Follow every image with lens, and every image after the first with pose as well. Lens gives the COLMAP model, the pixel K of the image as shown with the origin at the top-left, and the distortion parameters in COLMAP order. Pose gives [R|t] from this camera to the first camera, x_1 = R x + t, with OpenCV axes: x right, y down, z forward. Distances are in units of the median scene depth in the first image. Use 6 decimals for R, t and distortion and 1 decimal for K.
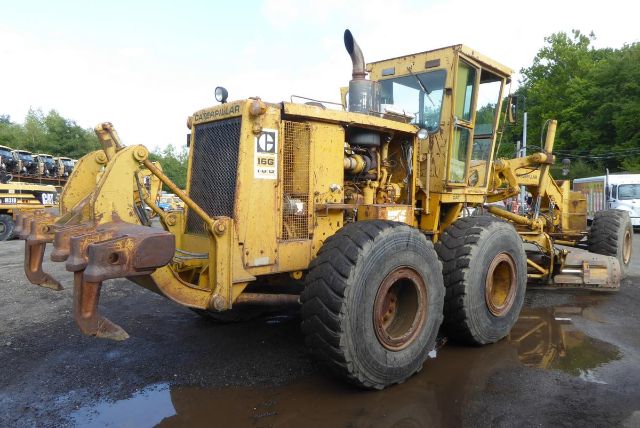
lens RADIAL K [[457.1, 0, 322.9], [0, 457.1, 213.7], [0, 0, 1]] dist [-0.011349, -0.015841]
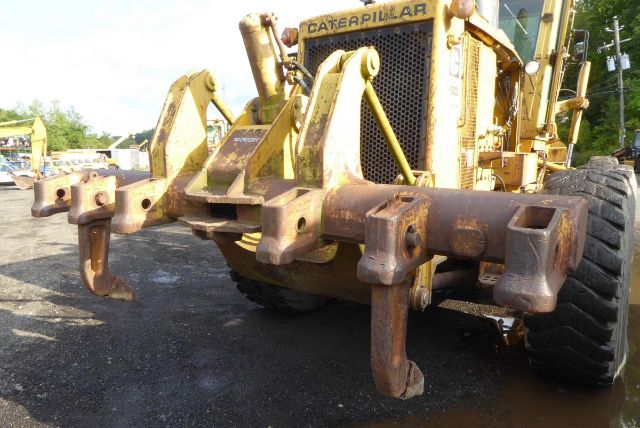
lens RADIAL K [[457.1, 0, 317.6], [0, 457.1, 214.5], [0, 0, 1]] dist [-0.011349, -0.015841]
pose [[0.969730, -0.056286, 0.237602, -0.492138], [0.034030, 0.994726, 0.096754, -0.000513], [-0.241795, -0.085740, 0.966532, 0.355620]]
